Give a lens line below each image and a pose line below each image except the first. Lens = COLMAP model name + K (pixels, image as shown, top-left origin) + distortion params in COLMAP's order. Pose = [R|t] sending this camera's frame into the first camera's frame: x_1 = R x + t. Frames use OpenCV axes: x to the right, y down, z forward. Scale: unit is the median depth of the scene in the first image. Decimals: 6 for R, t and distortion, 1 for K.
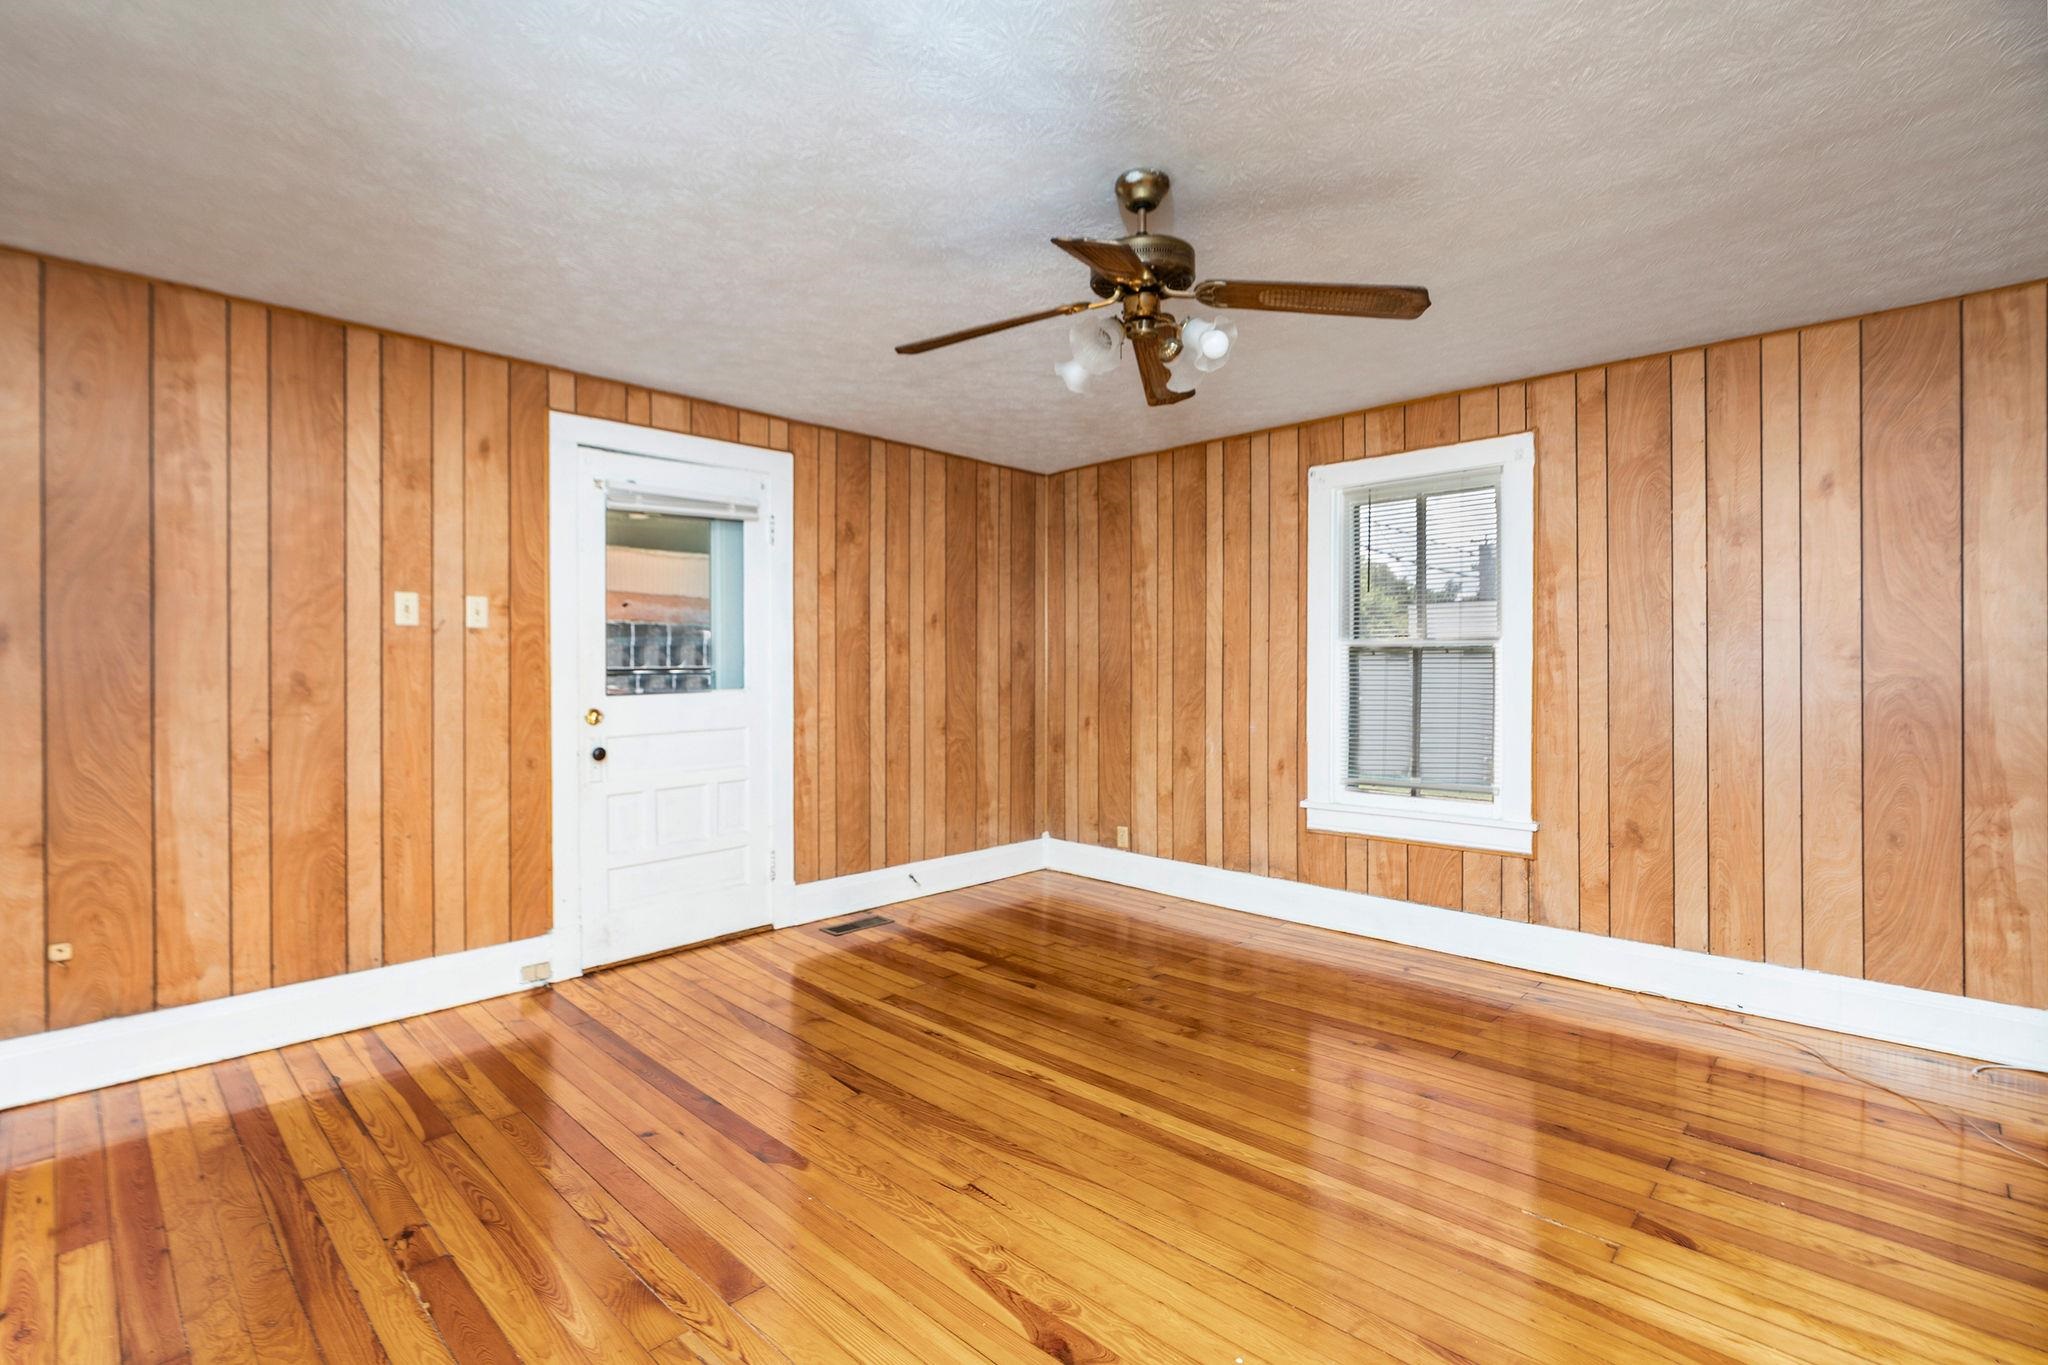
lens RADIAL K [[950.8, 0, 982.6], [0, 950.8, 678.3], [0, 0, 1]] dist [-0.003117, 0.000500]
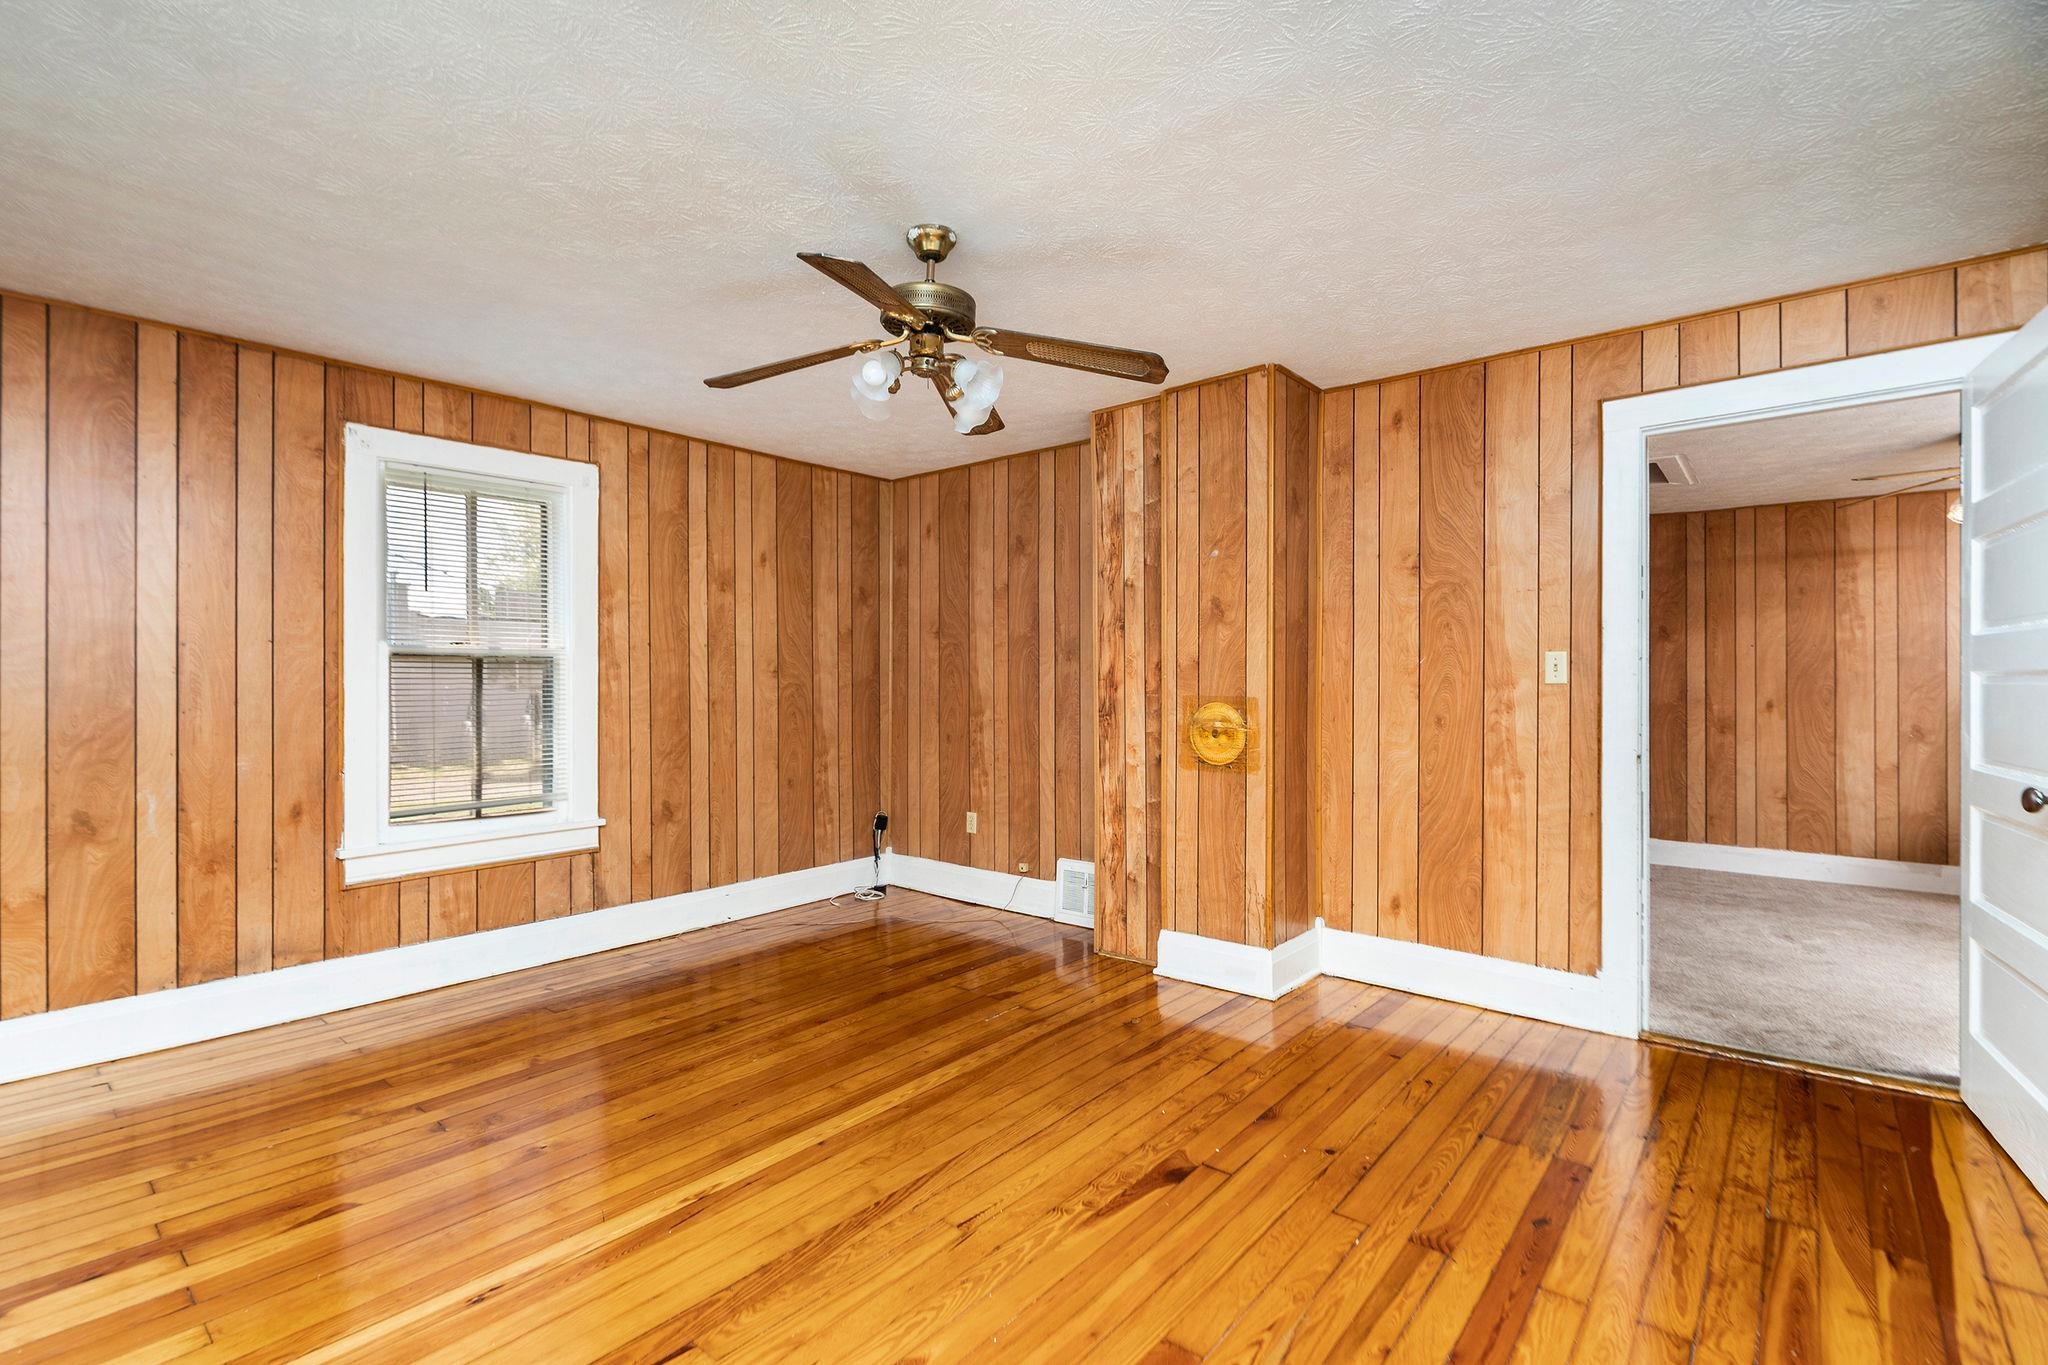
lens RADIAL K [[950.8, 0, 1025.1], [0, 950.8, 681.3], [0, 0, 1]] dist [-0.003117, 0.000500]
pose [[-0.099130, -0.001502, 0.995073, -0.580113], [0.013387, 0.999906, 0.002843, -0.004132], [-0.994984, 0.013603, -0.099100, 0.621453]]
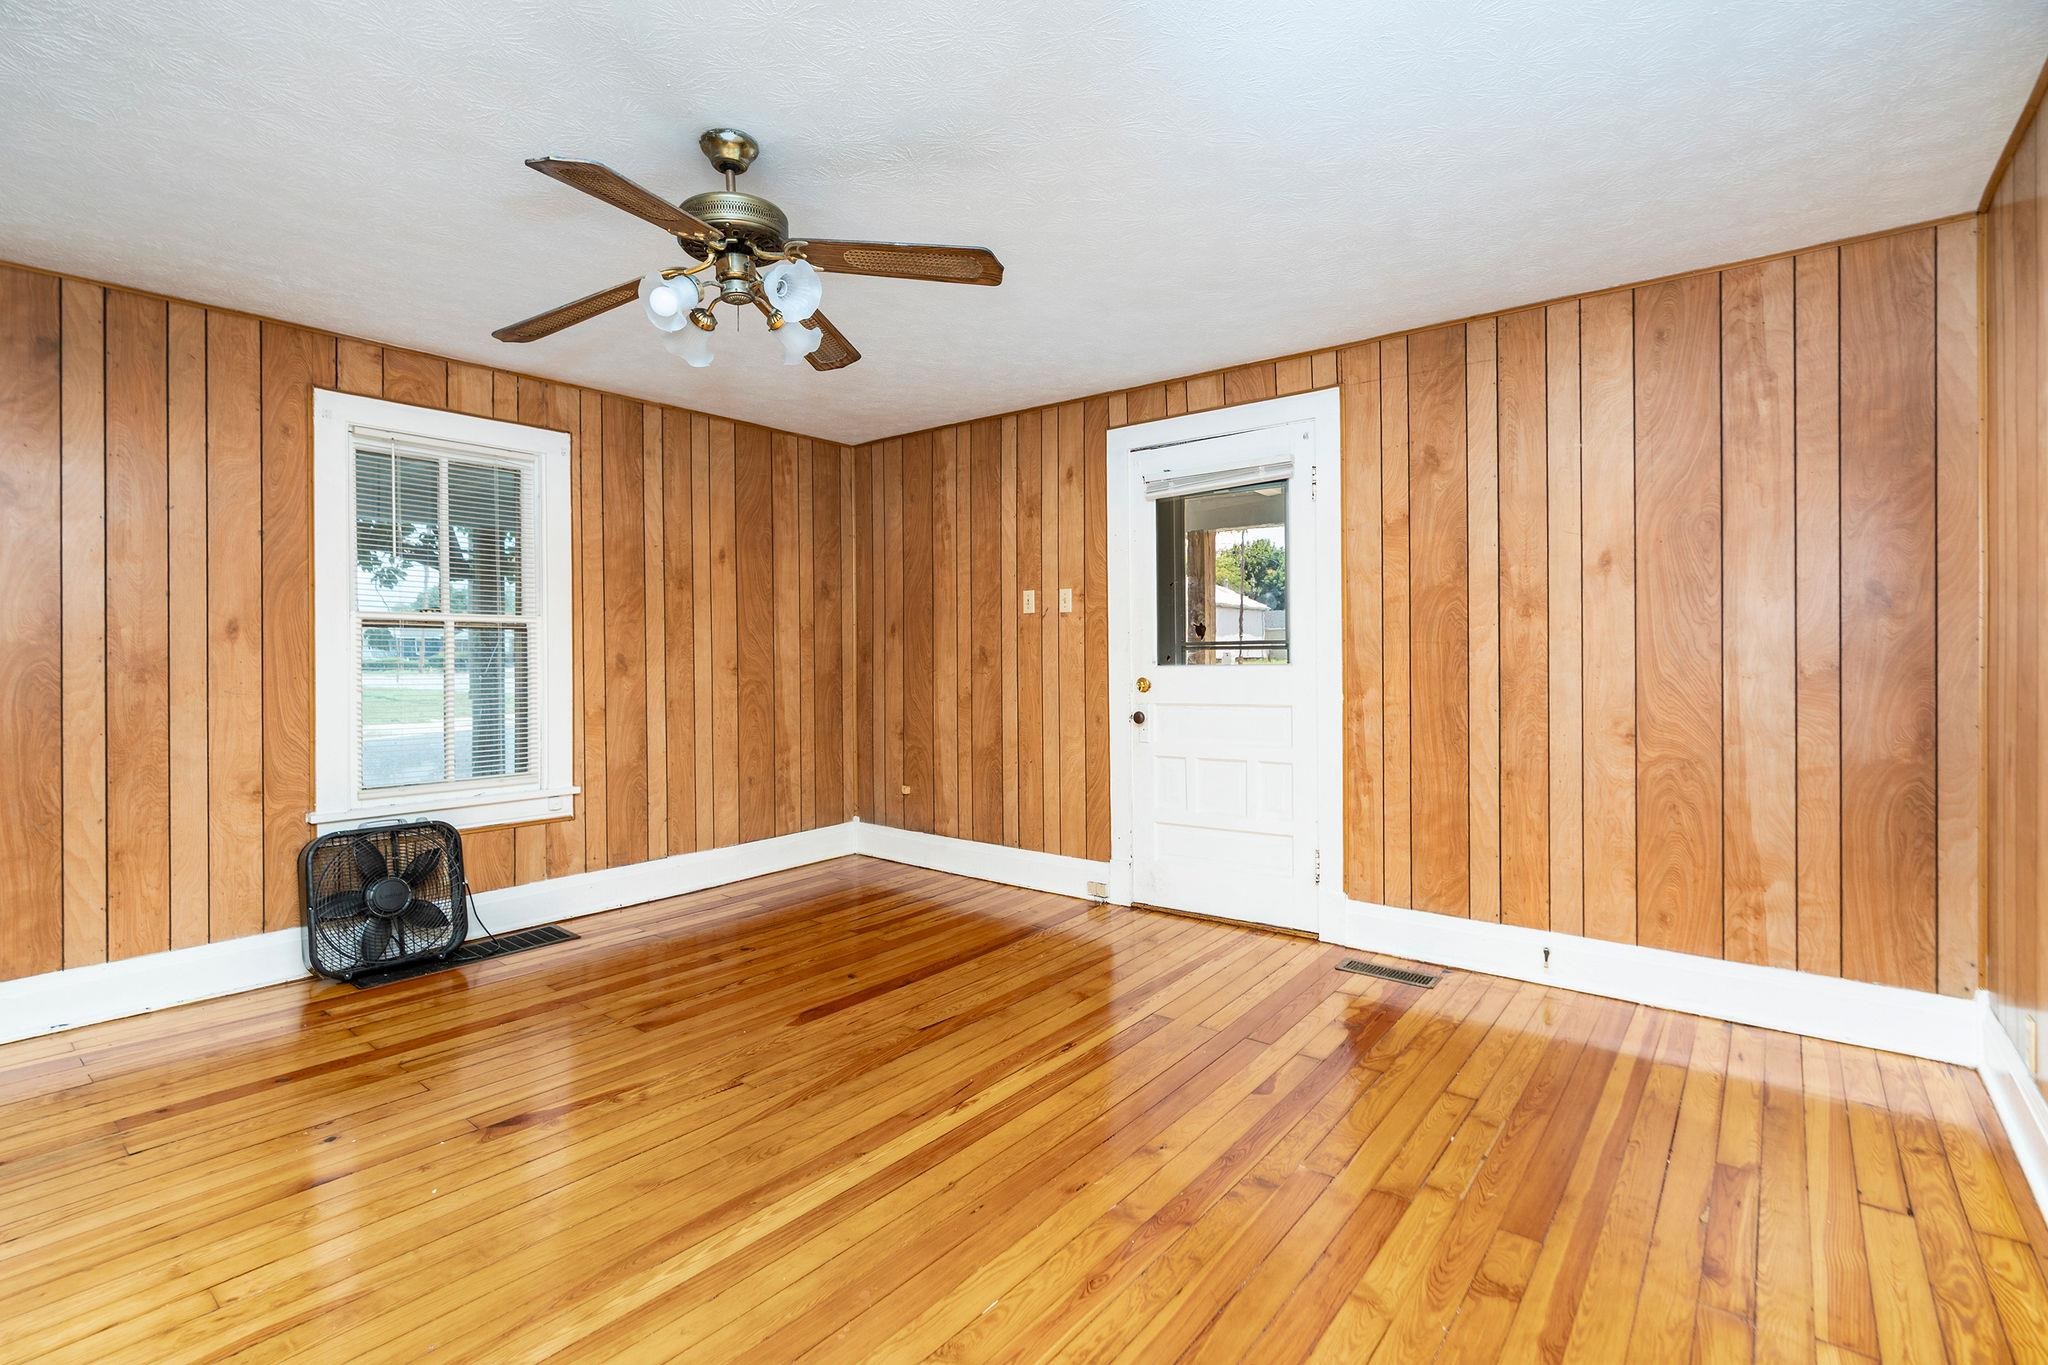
lens RADIAL K [[950.8, 0, 1004.6], [0, 950.8, 649.2], [0, 0, 1]] dist [-0.003117, 0.000500]
pose [[0.101388, 0.006102, -0.994828, 0.726935], [0.000876, 0.999980, 0.006223, -0.009702], [0.994847, -0.001502, 0.101381, 0.734165]]
